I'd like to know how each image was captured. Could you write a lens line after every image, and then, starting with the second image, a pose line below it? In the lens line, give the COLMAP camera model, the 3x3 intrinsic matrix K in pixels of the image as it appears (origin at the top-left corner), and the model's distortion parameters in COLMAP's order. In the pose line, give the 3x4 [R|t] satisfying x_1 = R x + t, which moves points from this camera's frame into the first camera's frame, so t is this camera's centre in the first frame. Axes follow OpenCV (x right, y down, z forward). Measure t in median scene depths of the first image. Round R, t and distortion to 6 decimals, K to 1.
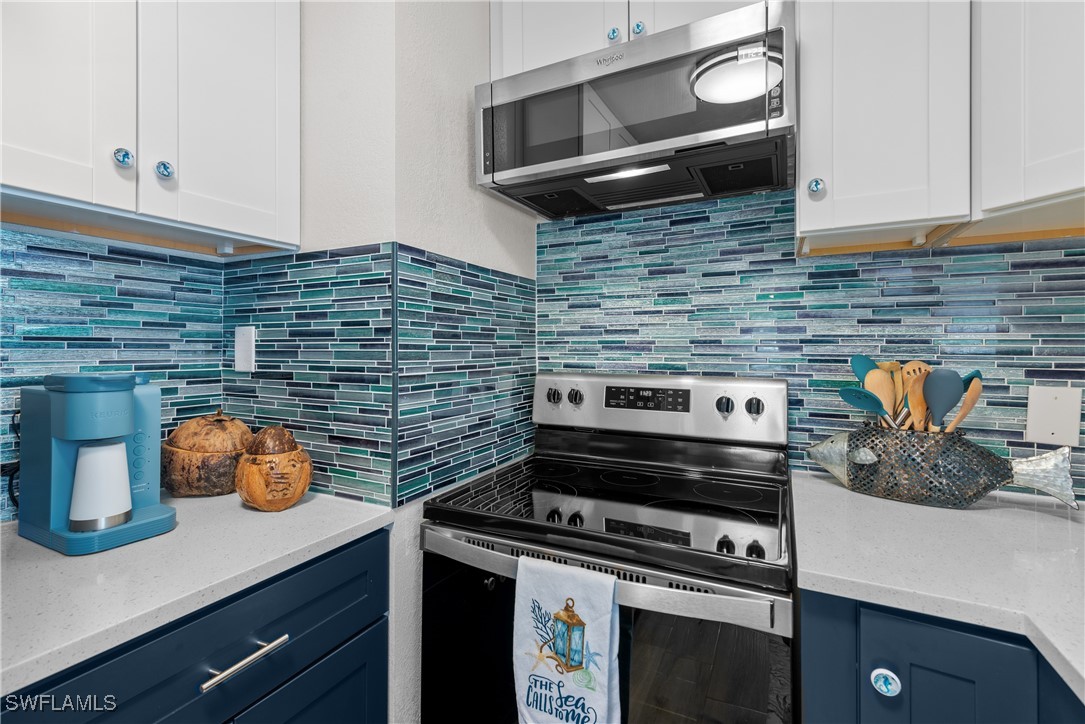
lens RADIAL K [[490.0, 0, 553.2], [0, 490.0, 346.4], [0, 0, 1]] dist [0.016551, -0.000560]
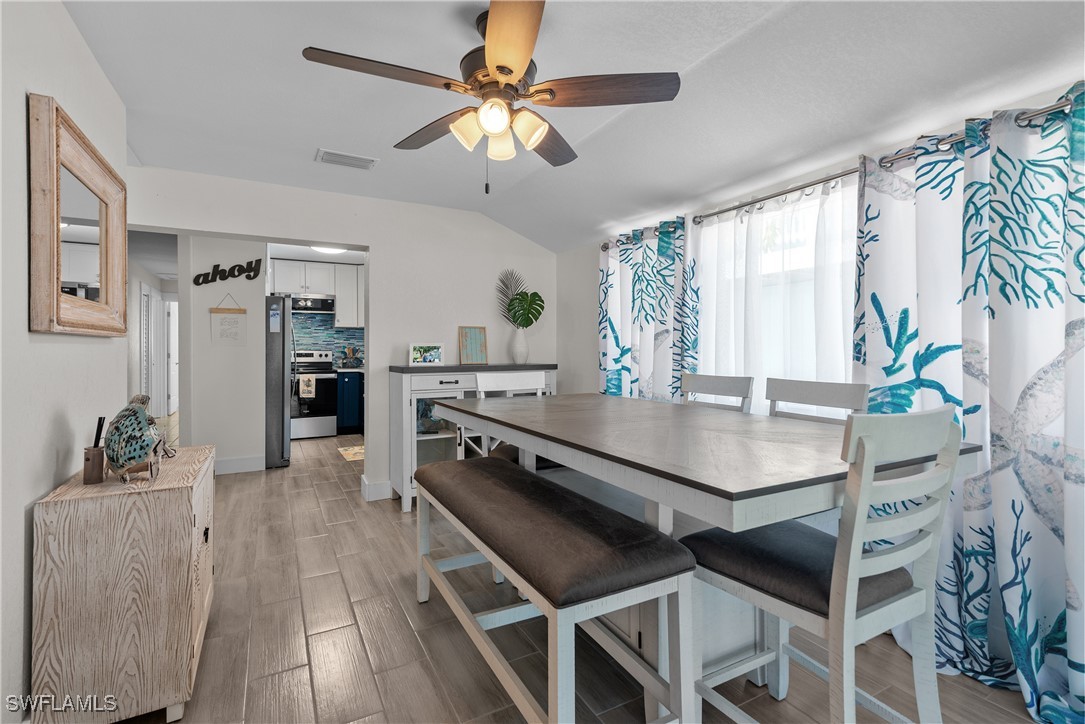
lens RADIAL K [[490.0, 0, 525.9], [0, 490.0, 350.3], [0, 0, 1]] dist [0.016551, -0.000560]
pose [[0.604981, -0.000635, 0.796239, -2.754138], [-0.007168, 0.999955, 0.006244, 0.016221], [-0.796207, -0.009485, 0.604950, -4.311771]]
